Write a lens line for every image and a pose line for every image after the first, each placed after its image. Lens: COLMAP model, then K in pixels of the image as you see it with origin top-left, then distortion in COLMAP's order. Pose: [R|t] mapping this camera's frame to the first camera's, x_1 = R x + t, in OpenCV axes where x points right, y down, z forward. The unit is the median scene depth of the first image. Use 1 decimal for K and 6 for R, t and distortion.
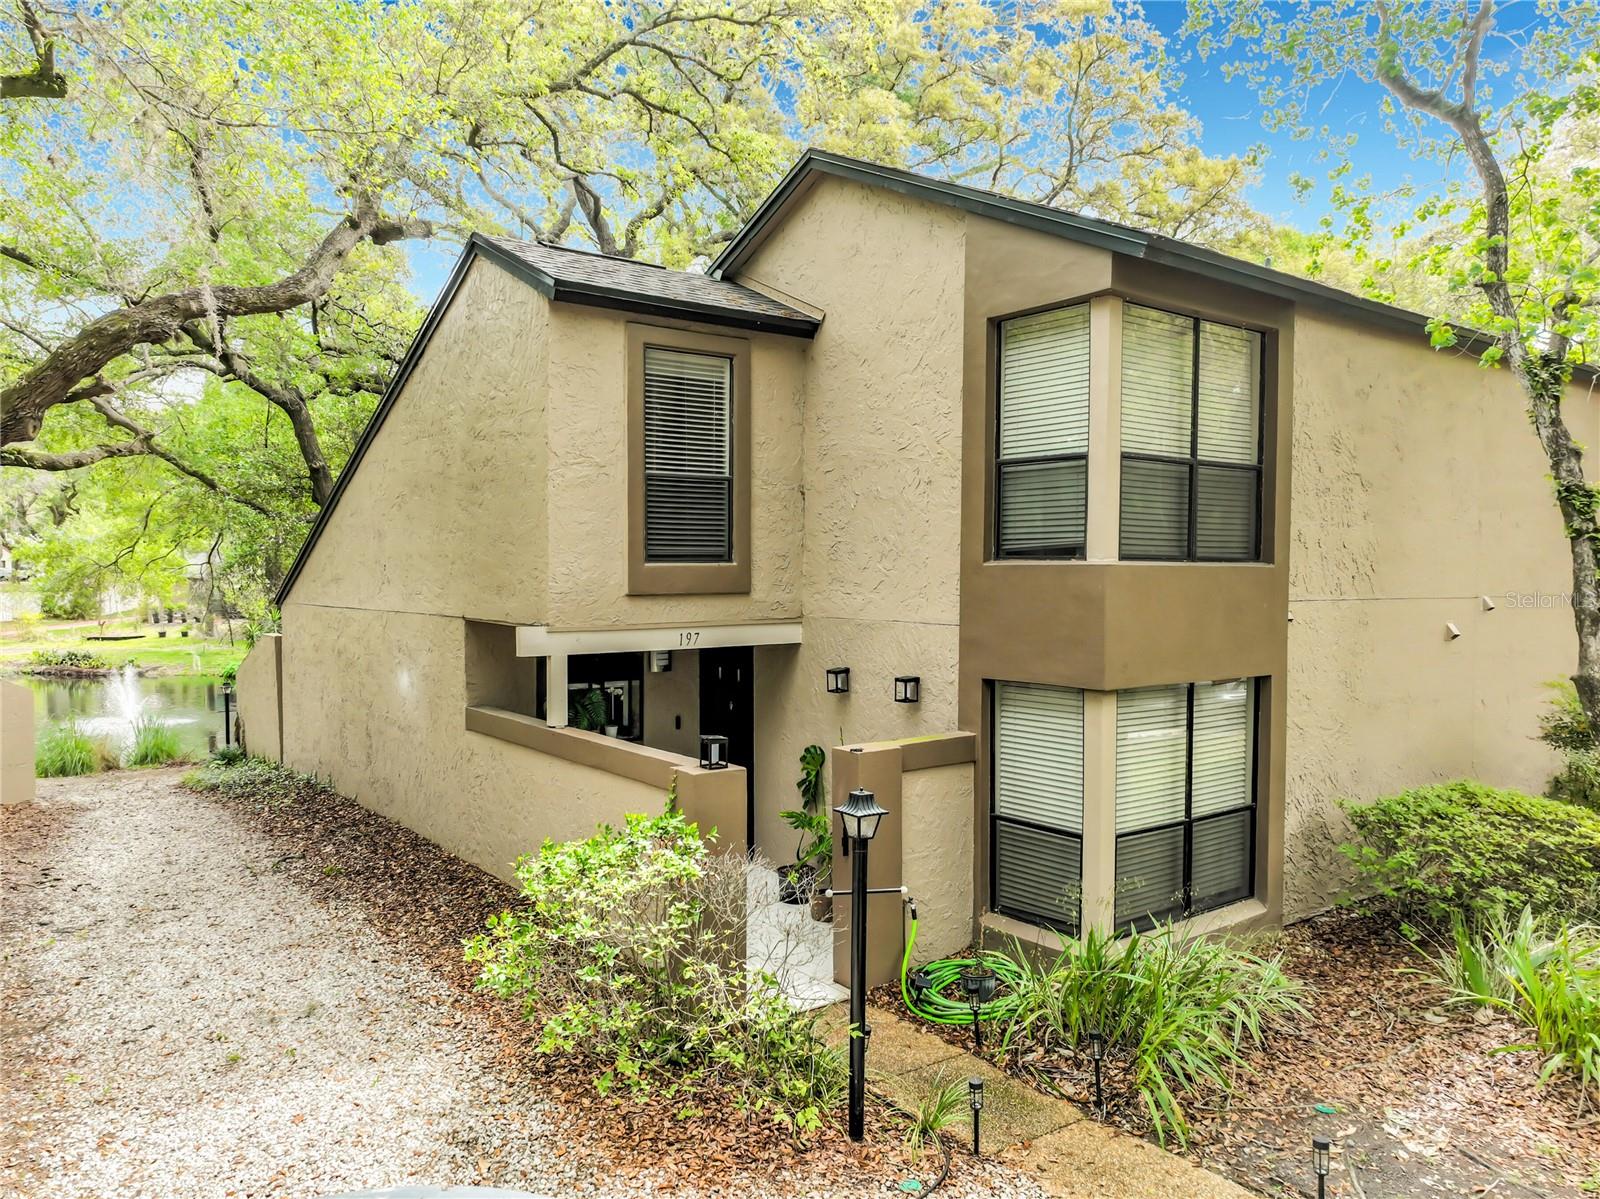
lens RADIAL K [[1147.9, 0, 799.4], [0, 1147.9, 624.6], [0, 0, 1]] dist [-0.004395, 0.015053]
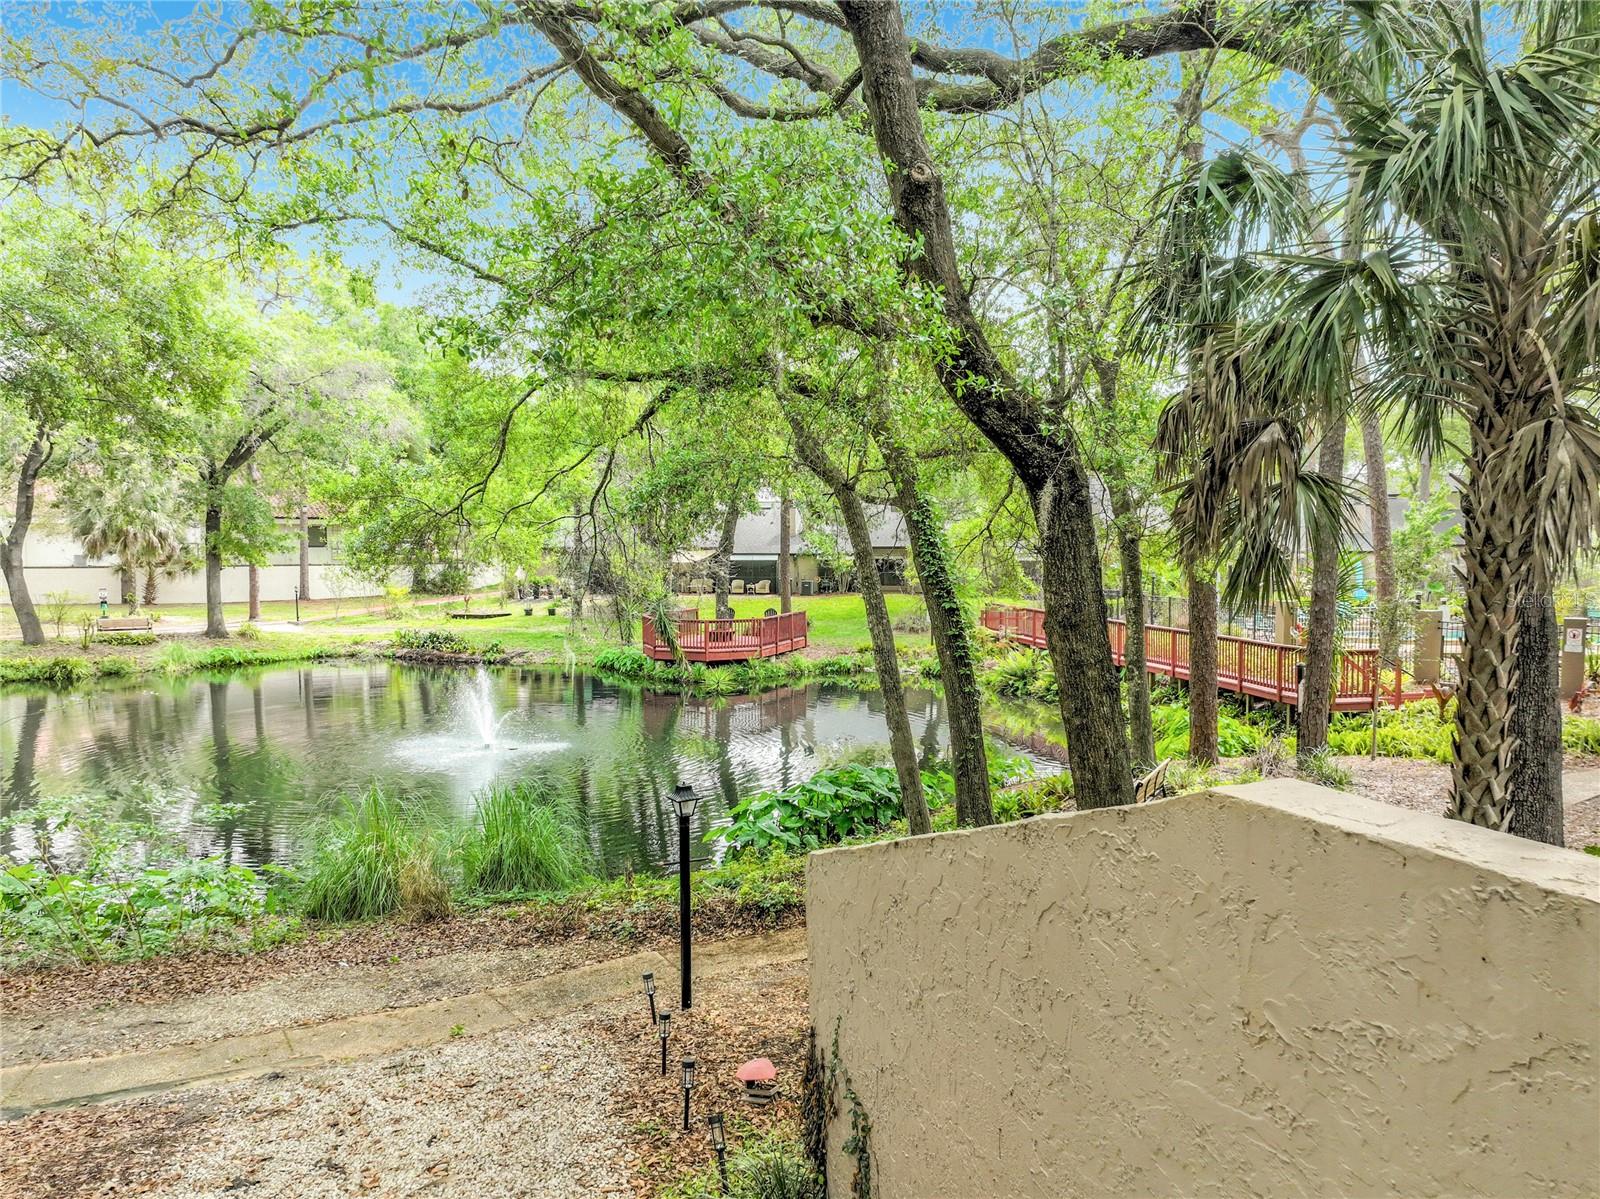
lens RADIAL K [[1137.7, 0, 798.7], [0, 1137.7, 642.2], [0, 0, 1]] dist [0.023569, -0.004936]
pose [[0.962643, 0.016921, -0.270244, -0.880505], [-0.006842, 0.999247, 0.038196, -0.022447], [0.270687, -0.034920, 0.962034, 1.589858]]
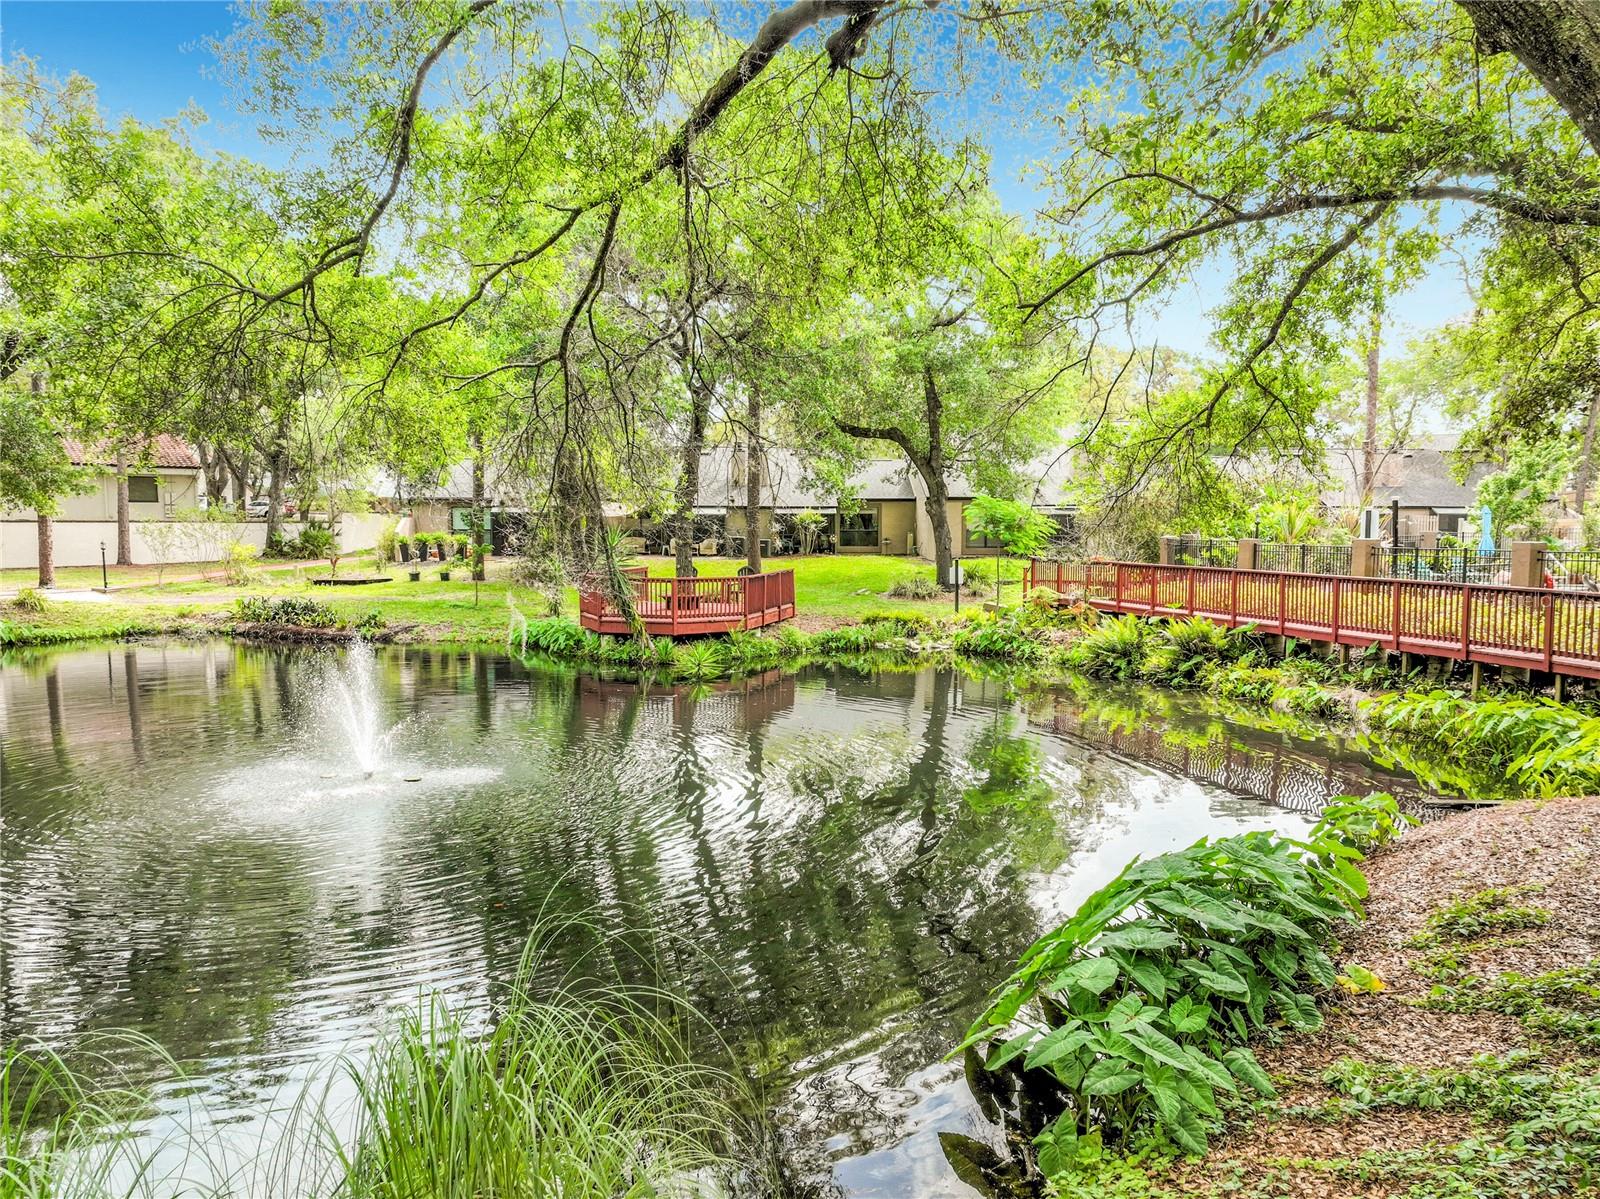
lens RADIAL K [[1167.1, 0, 803.6], [0, 1167.1, 641.1], [0, 0, 1]] dist [-0.009204, 0.010237]
pose [[0.984532, 0.015319, -0.174534, -1.471950], [-0.006133, 0.998573, 0.053053, 0.061266], [0.175097, -0.051162, 0.983221, 2.552156]]
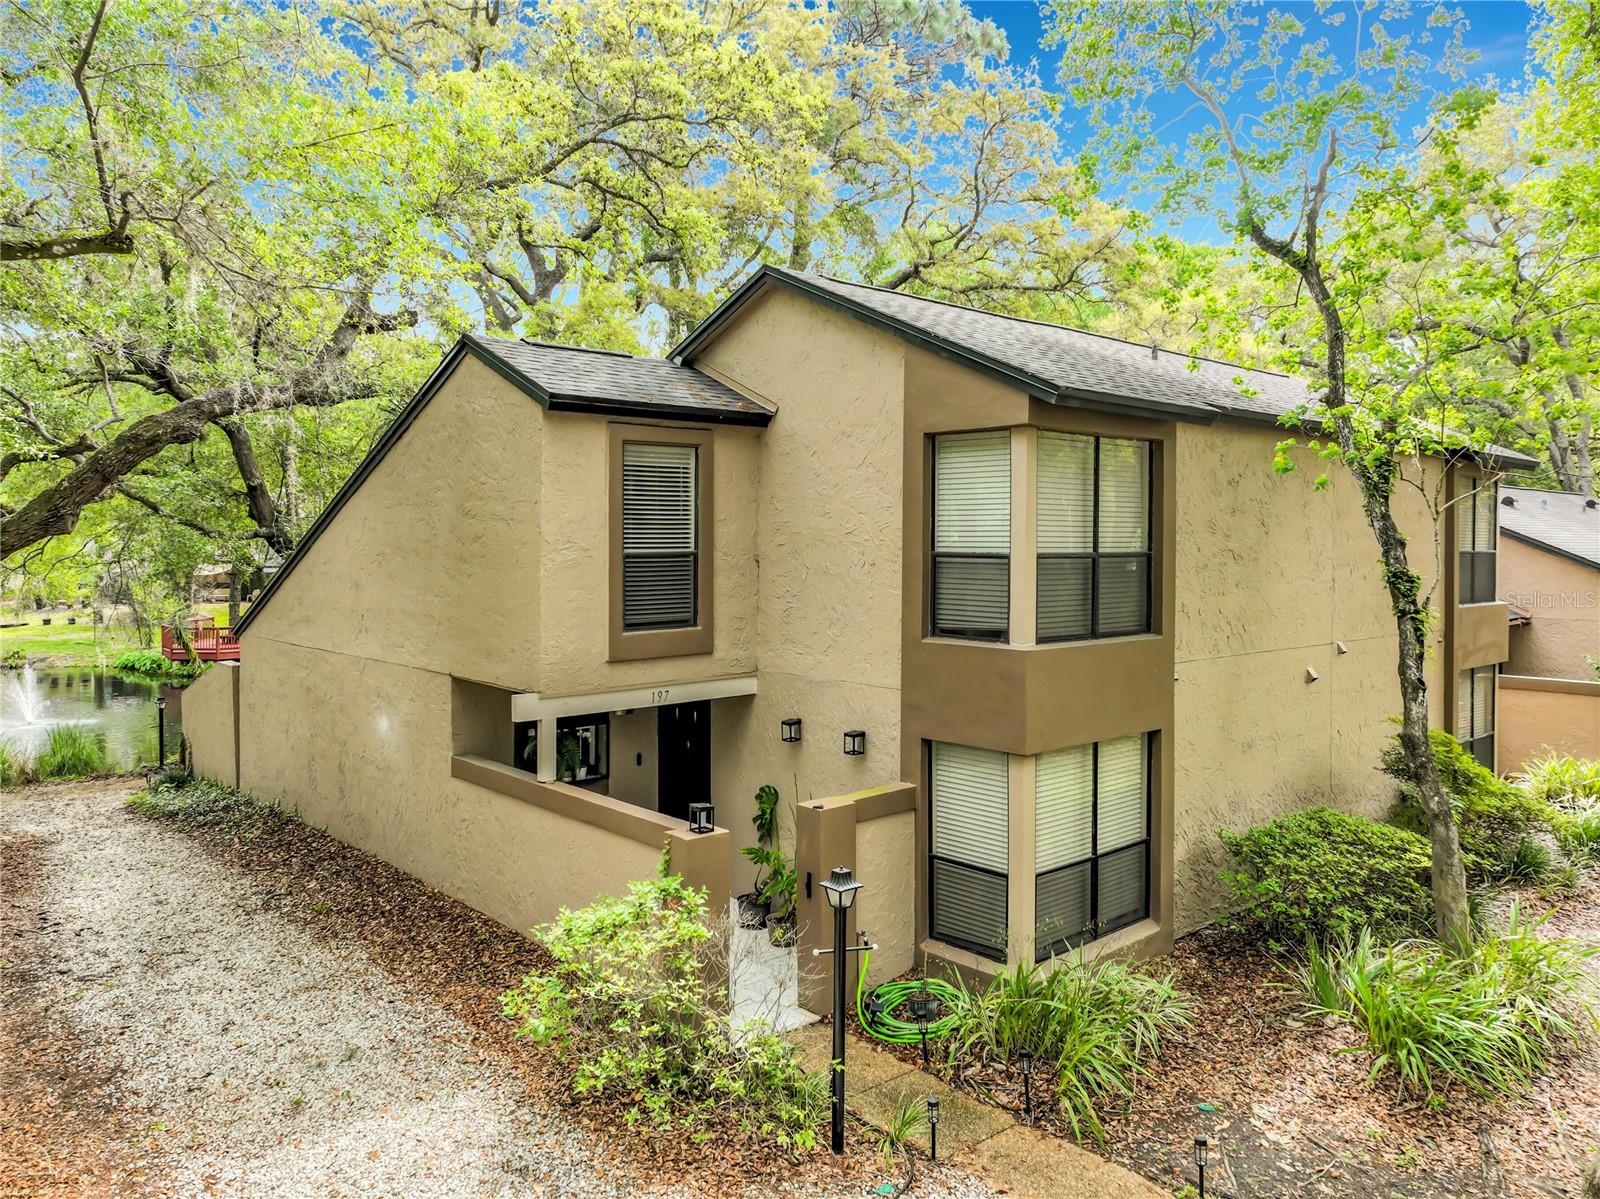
lens RADIAL K [[1157.8, 0, 799.5], [0, 1157.8, 561.5], [0, 0, 1]] dist [-0.001563, 0.005590]
pose [[0.996405, -0.002292, 0.084688, -0.060124], [0.004534, 0.999644, -0.026297, -0.096522], [-0.084598, 0.026586, 0.996060, -0.159098]]
